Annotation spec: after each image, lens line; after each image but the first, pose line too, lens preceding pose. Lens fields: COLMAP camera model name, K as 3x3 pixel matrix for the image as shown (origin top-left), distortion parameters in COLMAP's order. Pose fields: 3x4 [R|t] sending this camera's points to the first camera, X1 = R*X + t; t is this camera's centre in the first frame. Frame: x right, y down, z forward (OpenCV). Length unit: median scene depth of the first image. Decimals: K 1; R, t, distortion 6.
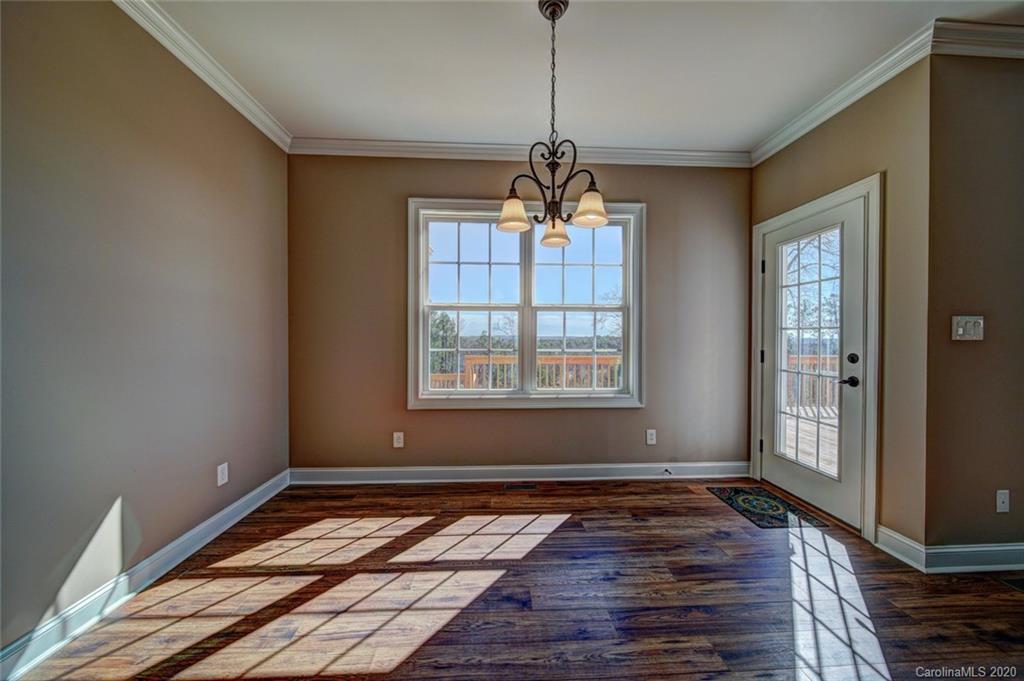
lens RADIAL K [[362.6, 0, 508.1], [0, 362.6, 341.7], [0, 0, 1]] dist [0.000380, -0.001670]
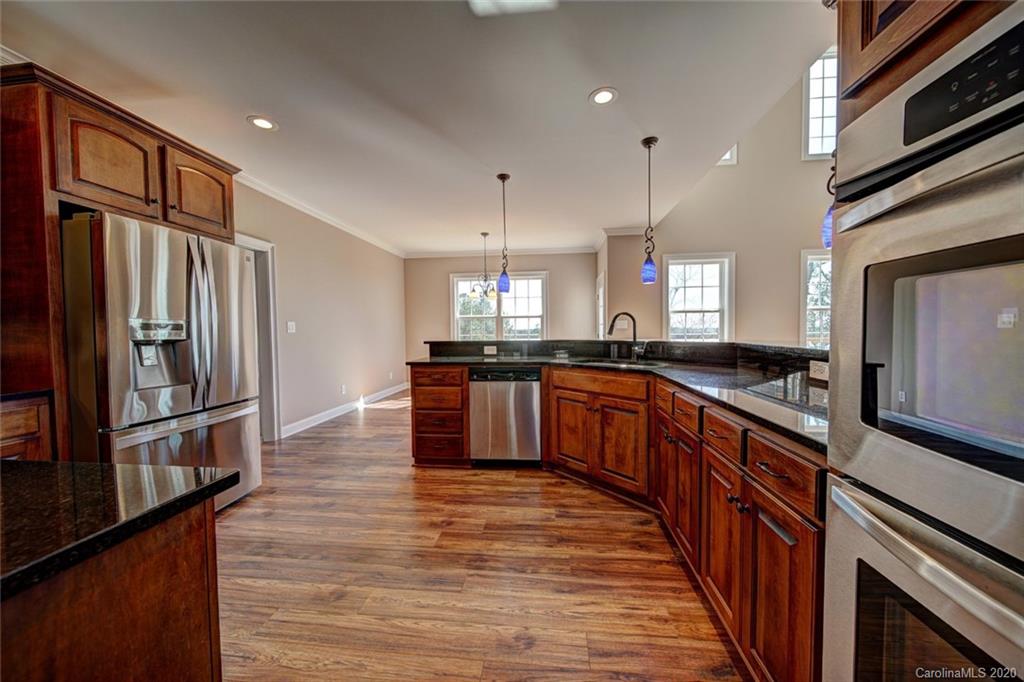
lens RADIAL K [[362.6, 0, 509.4], [0, 362.6, 341.5], [0, 0, 1]] dist [0.000380, -0.001670]
pose [[0.987196, -0.010119, -0.159188, 0.520662], [0.013486, 0.999707, 0.020083, 0.018988], [0.158938, -0.021972, 0.987044, -1.400604]]
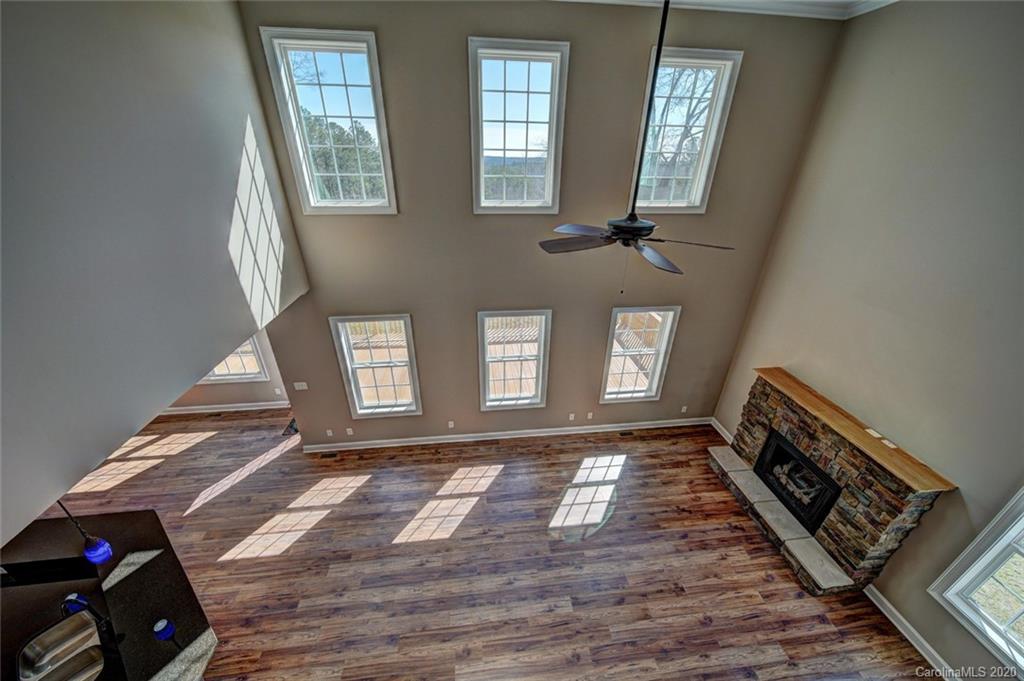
lens RADIAL K [[362.6, 0, 512.8], [0, 362.6, 345.9], [0, 0, 1]] dist [0.000380, -0.001670]
pose [[0.997333, -0.027523, 0.067590, 1.792058], [-0.006226, 0.890693, 0.454563, -1.044598], [-0.072713, -0.453772, 0.888146, -0.951772]]
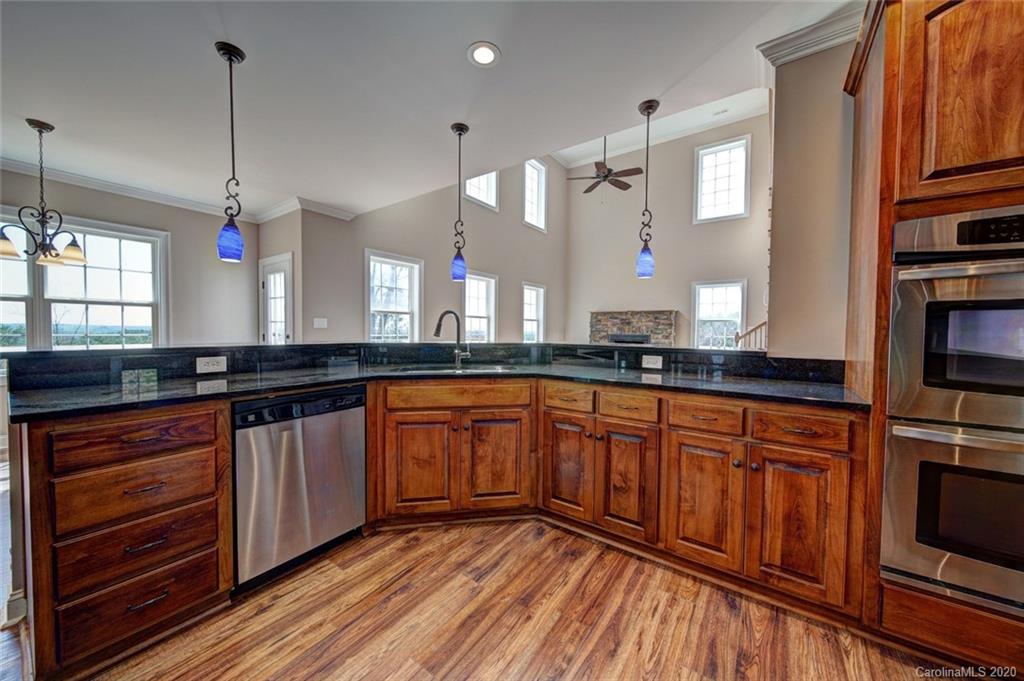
lens RADIAL K [[362.6, 0, 514.6], [0, 362.6, 340.1], [0, 0, 1]] dist [0.000380, -0.001670]
pose [[0.612294, -0.018974, 0.790402, 0.076034], [0.001193, 0.999733, 0.023075, 0.014101], [-0.790629, -0.013185, 0.612154, -1.017165]]
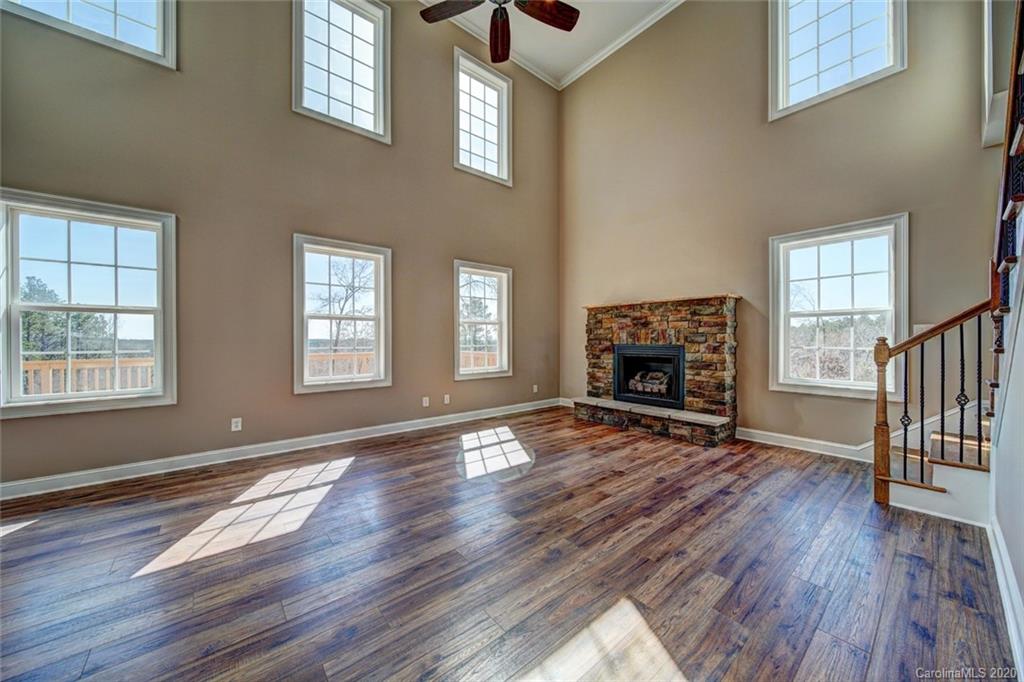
lens RADIAL K [[362.6, 0, 516.6], [0, 362.6, 341.6], [0, 0, 1]] dist [0.000380, -0.001670]
pose [[0.792058, -0.010007, 0.610364, 1.575592], [0.011920, 0.999929, 0.000925, 0.015008], [-0.610330, 0.006543, 0.792120, -0.877263]]
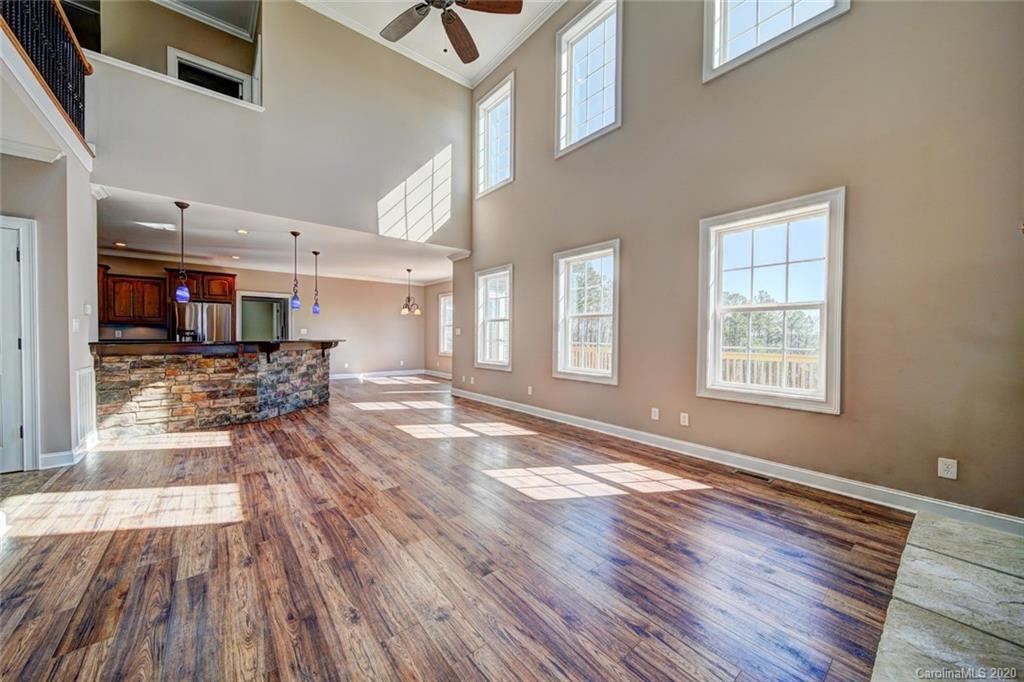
lens RADIAL K [[362.6, 0, 508.6], [0, 362.6, 347.5], [0, 0, 1]] dist [0.000380, -0.001670]
pose [[0.593041, 0.028010, -0.804685, 3.032976], [-0.013120, 0.999598, 0.025125, 0.016336], [0.805065, -0.004343, 0.593170, -0.525022]]
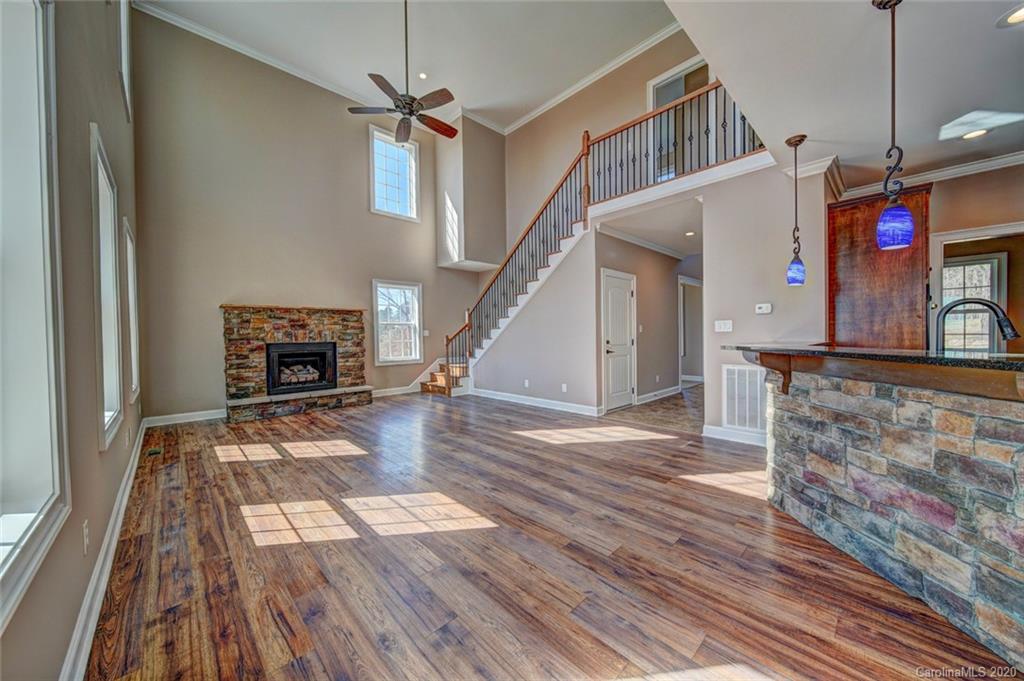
lens RADIAL K [[362.6, 0, 512.1], [0, 362.6, 340.3], [0, 0, 1]] dist [0.000380, -0.001670]
pose [[-0.658696, -0.005969, 0.752385, 0.743566], [0.020732, 0.999445, 0.026080, -0.004222], [-0.752123, 0.032777, -0.658207, 0.566825]]
